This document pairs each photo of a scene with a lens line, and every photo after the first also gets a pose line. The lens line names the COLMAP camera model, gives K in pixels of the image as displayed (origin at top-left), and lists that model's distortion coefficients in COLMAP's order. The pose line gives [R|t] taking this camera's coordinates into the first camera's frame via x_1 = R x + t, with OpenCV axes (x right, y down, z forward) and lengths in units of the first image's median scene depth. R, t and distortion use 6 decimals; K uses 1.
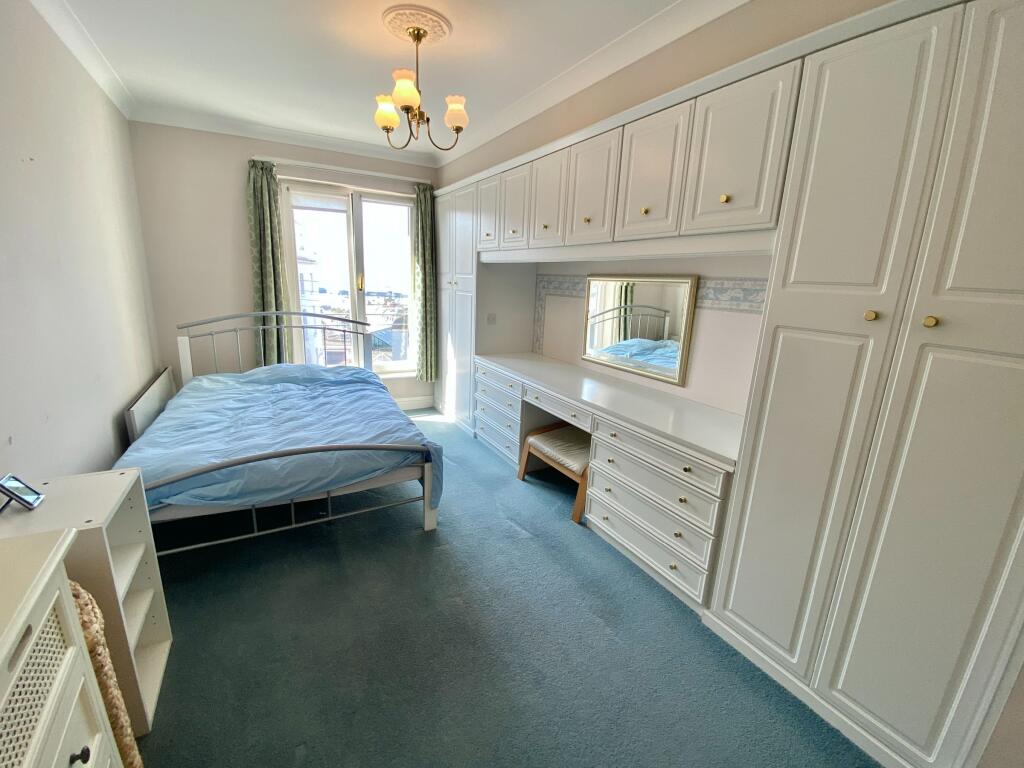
lens RADIAL K [[425.4, 0, 509.9], [0, 425.4, 384.4], [0, 0, 1]] dist [0.004040, -0.014599]
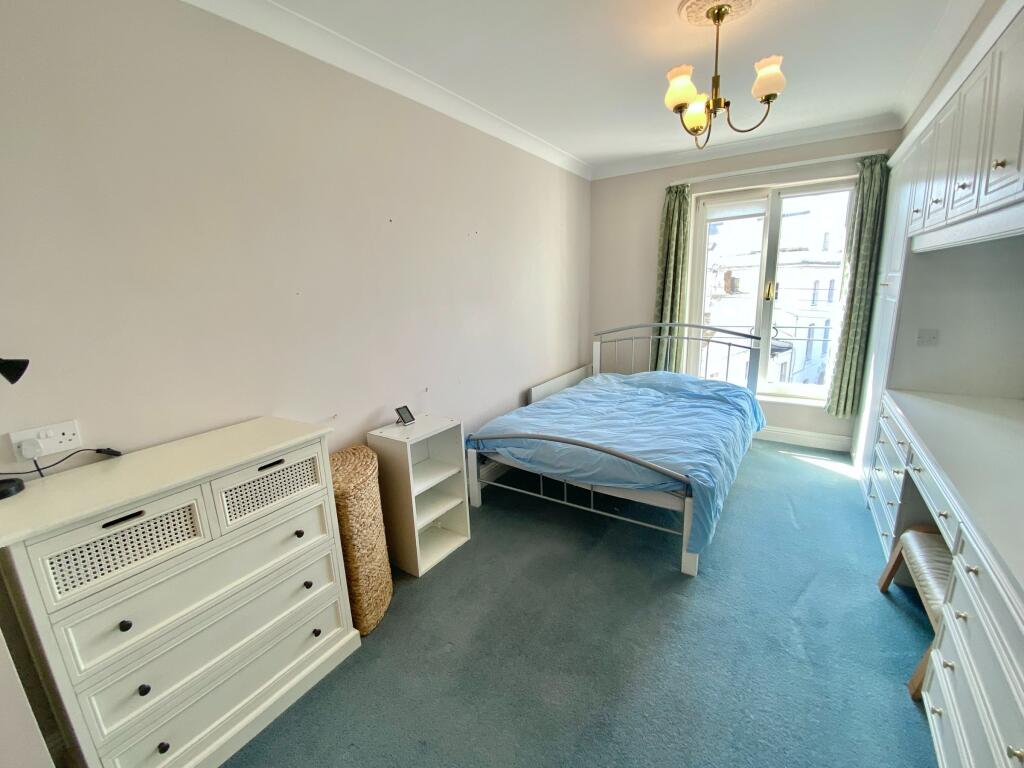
lens RADIAL K [[425.4, 0, 506.4], [0, 425.4, 384.3], [0, 0, 1]] dist [0.004040, -0.014599]
pose [[0.452769, 0.137804, -0.880914, 0.323825], [-0.158057, 0.984742, 0.072808, -0.042236], [0.877507, 0.106270, 0.467642, 0.200603]]
